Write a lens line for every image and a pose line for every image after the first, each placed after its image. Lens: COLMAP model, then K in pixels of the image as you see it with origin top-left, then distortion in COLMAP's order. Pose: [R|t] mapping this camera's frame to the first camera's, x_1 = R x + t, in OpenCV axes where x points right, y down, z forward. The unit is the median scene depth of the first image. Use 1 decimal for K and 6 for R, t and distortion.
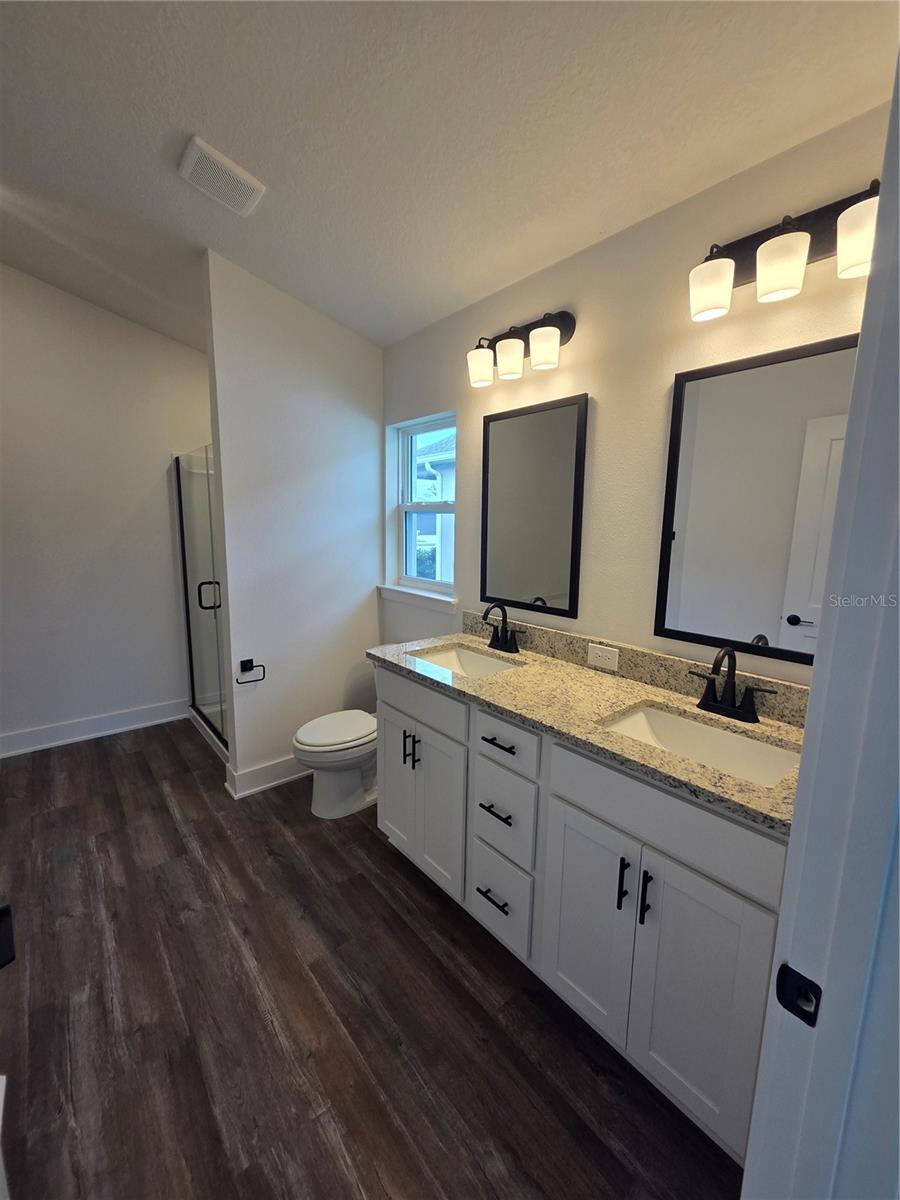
lens RADIAL K [[489.7, 0, 445.8], [0, 489.7, 603.1], [0, 0, 1]] dist [0.001757, -0.000024]
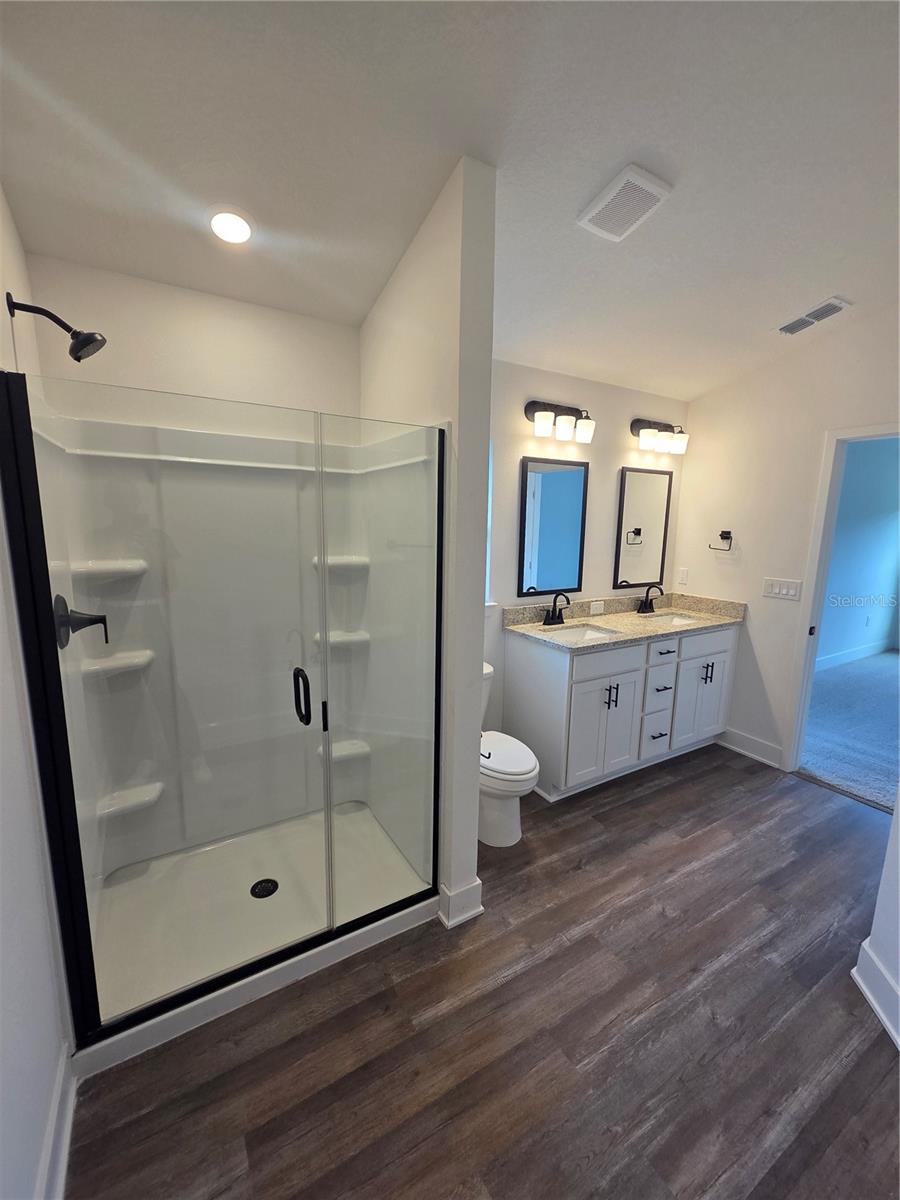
lens RADIAL K [[489.7, 0, 445.8], [0, 489.7, 603.1], [0, 0, 1]] dist [0.001757, -0.000024]
pose [[0.152299, -0.178638, 0.972056, -1.633966], [0.147959, 0.976567, 0.156285, -0.295023], [-0.977197, 0.120023, 0.175161, 1.288143]]
